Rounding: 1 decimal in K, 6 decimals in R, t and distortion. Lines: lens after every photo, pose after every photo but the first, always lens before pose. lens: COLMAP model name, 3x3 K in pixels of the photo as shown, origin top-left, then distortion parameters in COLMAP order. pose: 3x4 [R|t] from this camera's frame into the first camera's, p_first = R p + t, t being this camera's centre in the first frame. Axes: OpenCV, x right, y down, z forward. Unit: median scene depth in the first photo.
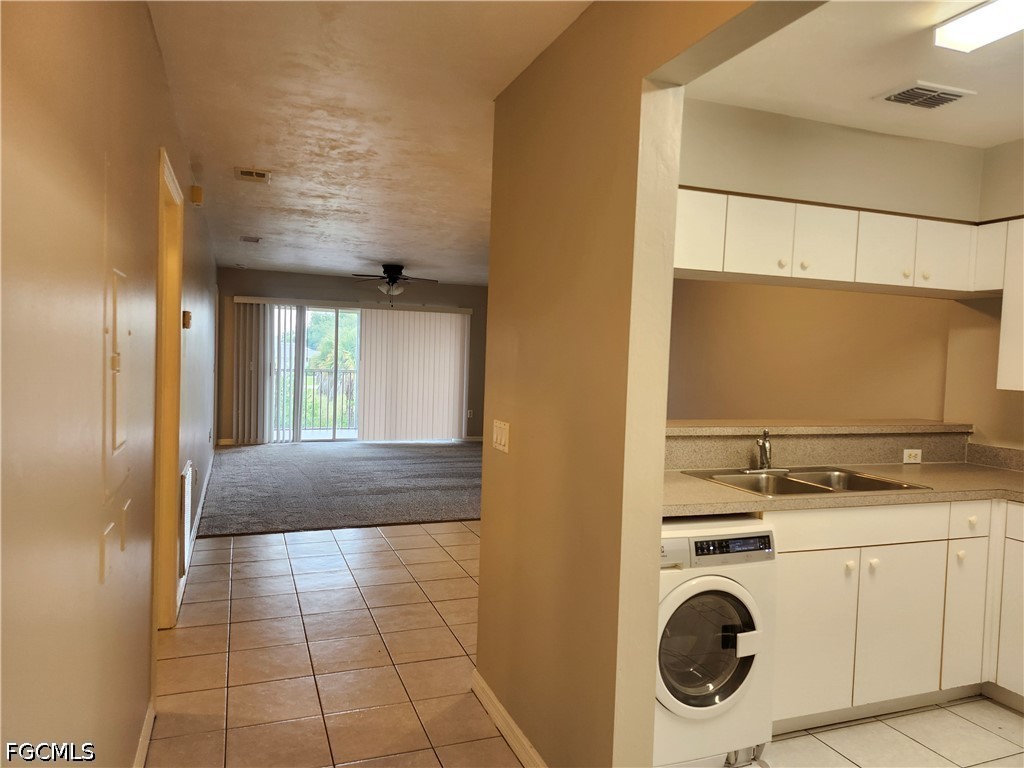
lens RADIAL K [[713.2, 0, 513.0], [0, 713.2, 381.4], [0, 0, 1]] dist [0.056484, -0.028827]
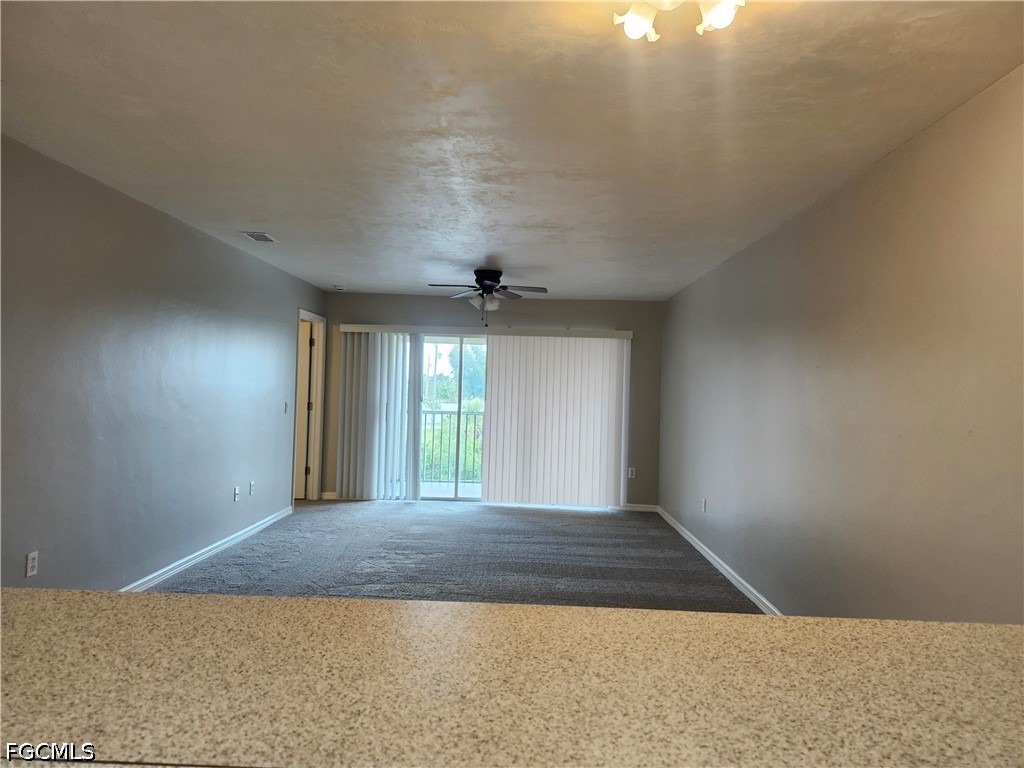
lens RADIAL K [[713.2, 0, 506.1], [0, 713.2, 377.7], [0, 0, 1]] dist [0.056484, -0.028827]
pose [[0.924451, -0.010109, -0.381166, 0.116545], [-0.015741, 0.997784, -0.064640, -0.003057], [0.380975, 0.065757, 0.922244, 0.289183]]
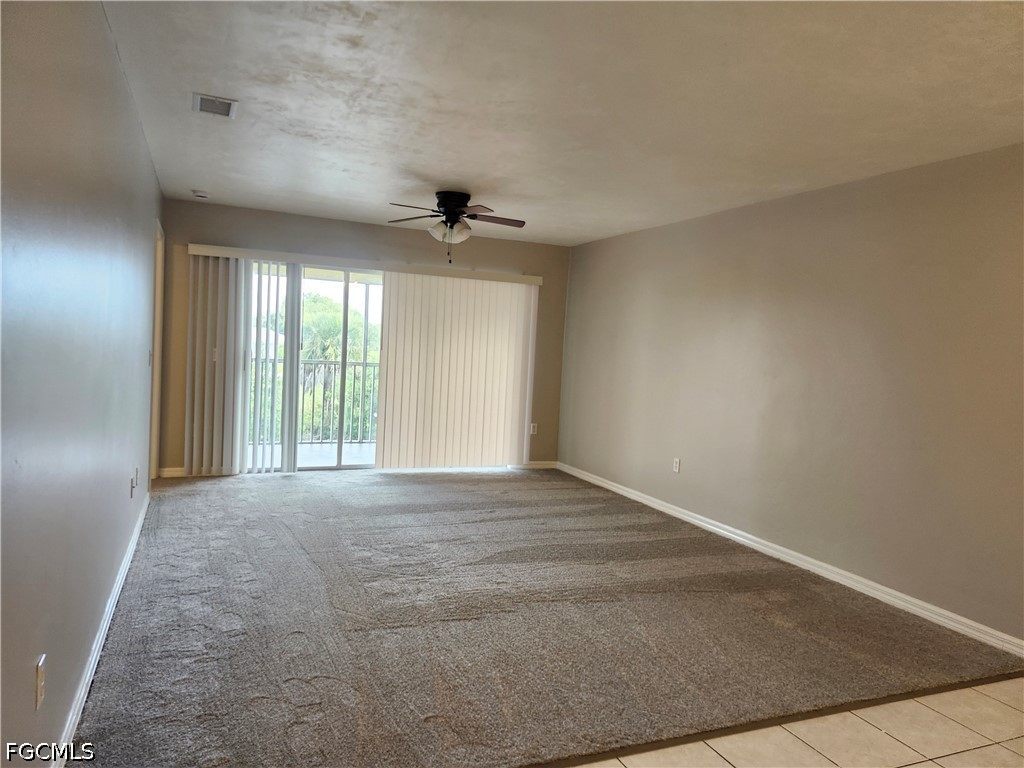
lens RADIAL K [[713.2, 0, 511.4], [0, 713.2, 377.9], [0, 0, 1]] dist [0.056484, -0.028827]
pose [[0.999076, 0.018986, 0.038558, -0.123134], [-0.019446, 0.999744, 0.011597, -0.013066], [-0.038328, -0.012336, 0.999189, 0.344599]]
